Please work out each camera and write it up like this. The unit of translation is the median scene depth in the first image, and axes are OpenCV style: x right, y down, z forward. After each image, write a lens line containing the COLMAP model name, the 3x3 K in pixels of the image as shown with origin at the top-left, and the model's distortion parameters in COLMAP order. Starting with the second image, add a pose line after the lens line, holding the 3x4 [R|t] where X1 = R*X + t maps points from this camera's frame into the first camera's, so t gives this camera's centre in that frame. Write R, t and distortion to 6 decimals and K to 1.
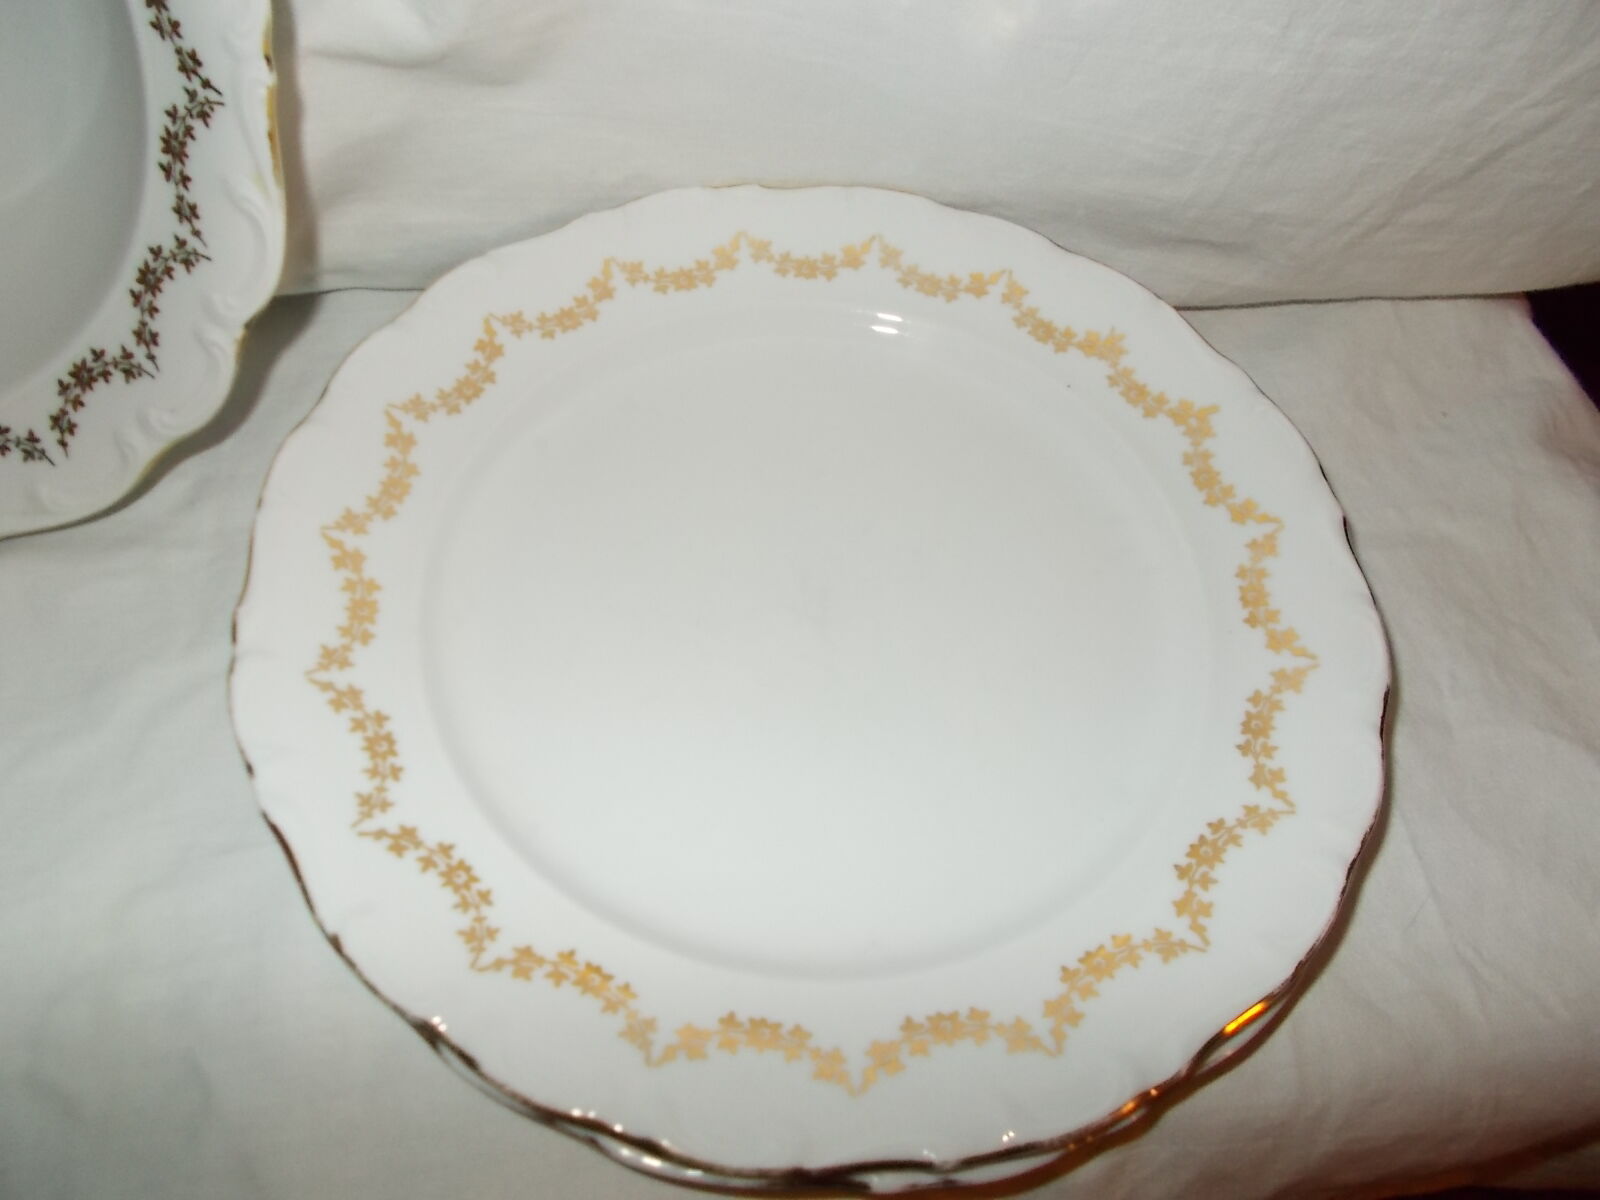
lens RADIAL K [[1198.1, 0, 777.2], [0, 1198.1, 597.8], [0, 0, 1]] dist [0.002441, -0.006315]
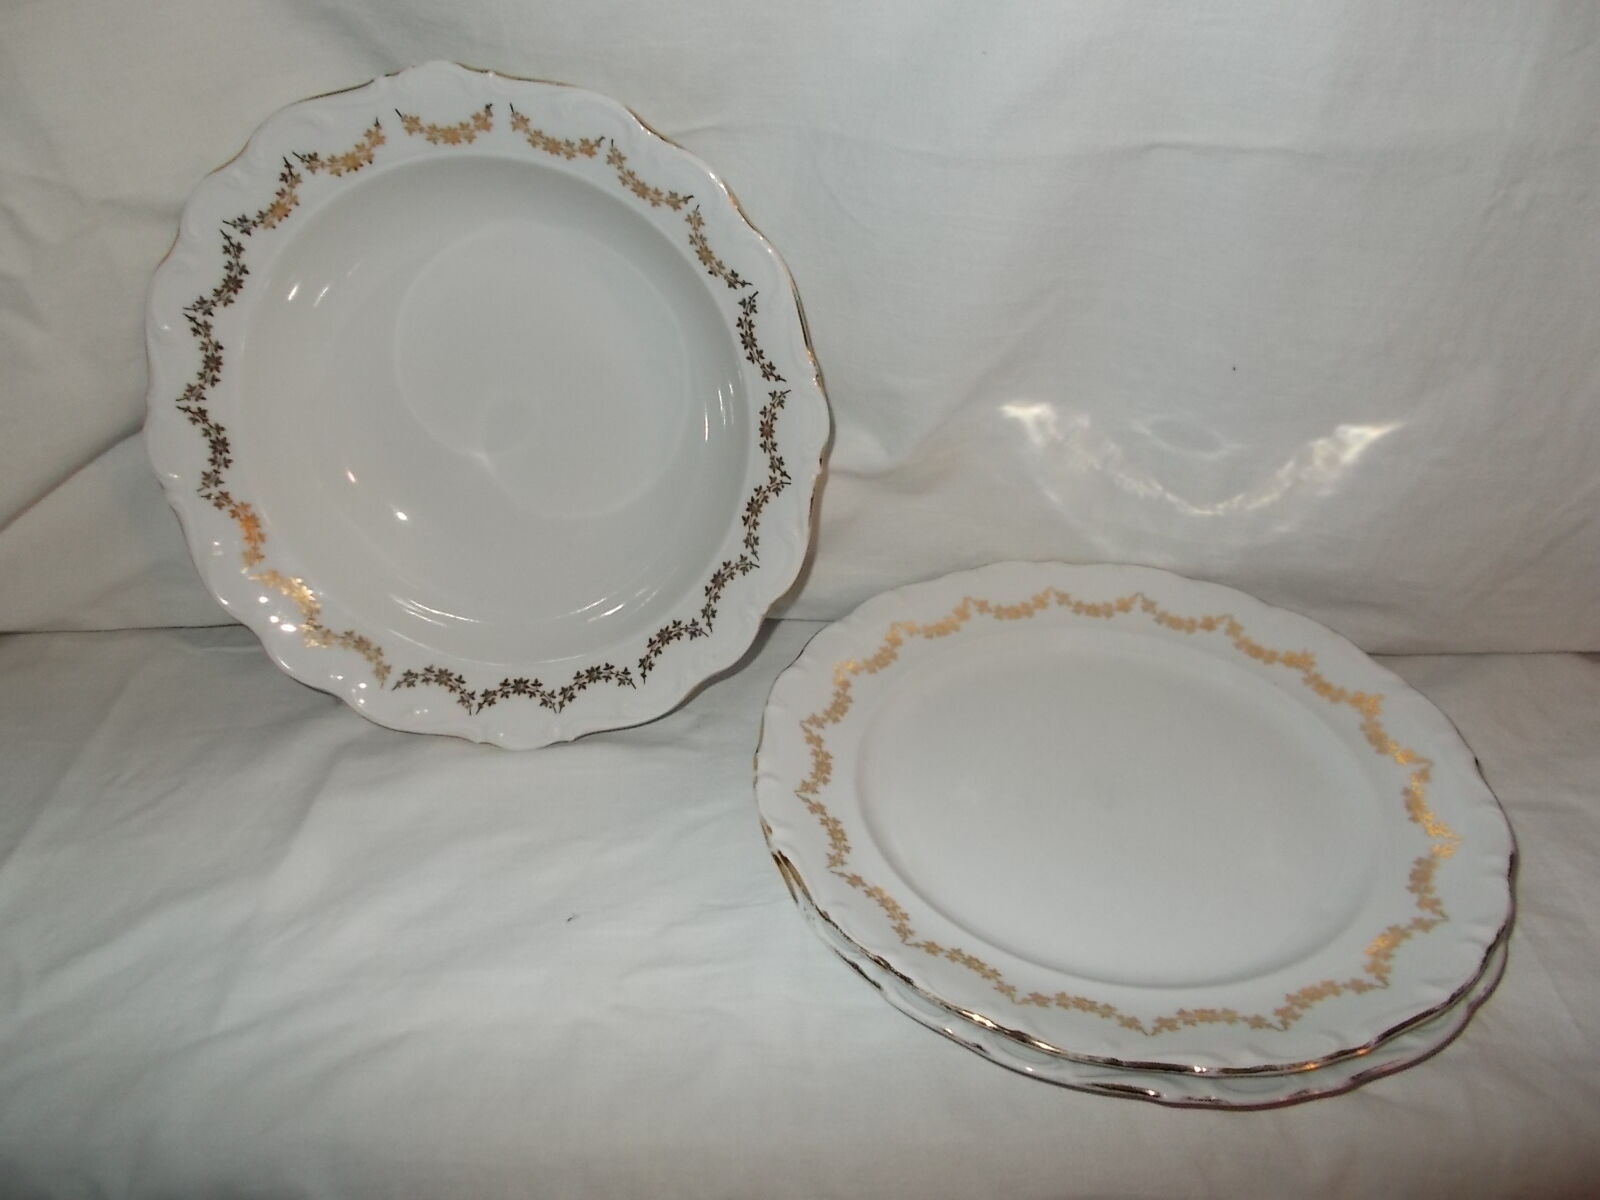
lens RADIAL K [[1198.6, 0, 800.0], [0, 1198.6, 600.0], [0, 0, 1]] dist [0.001734, -0.027213]
pose [[0.984989, 0.028381, -0.170271, -0.104679], [-0.095187, 0.912173, -0.398598, 0.448324], [0.144004, 0.408822, 0.901181, -0.554324]]
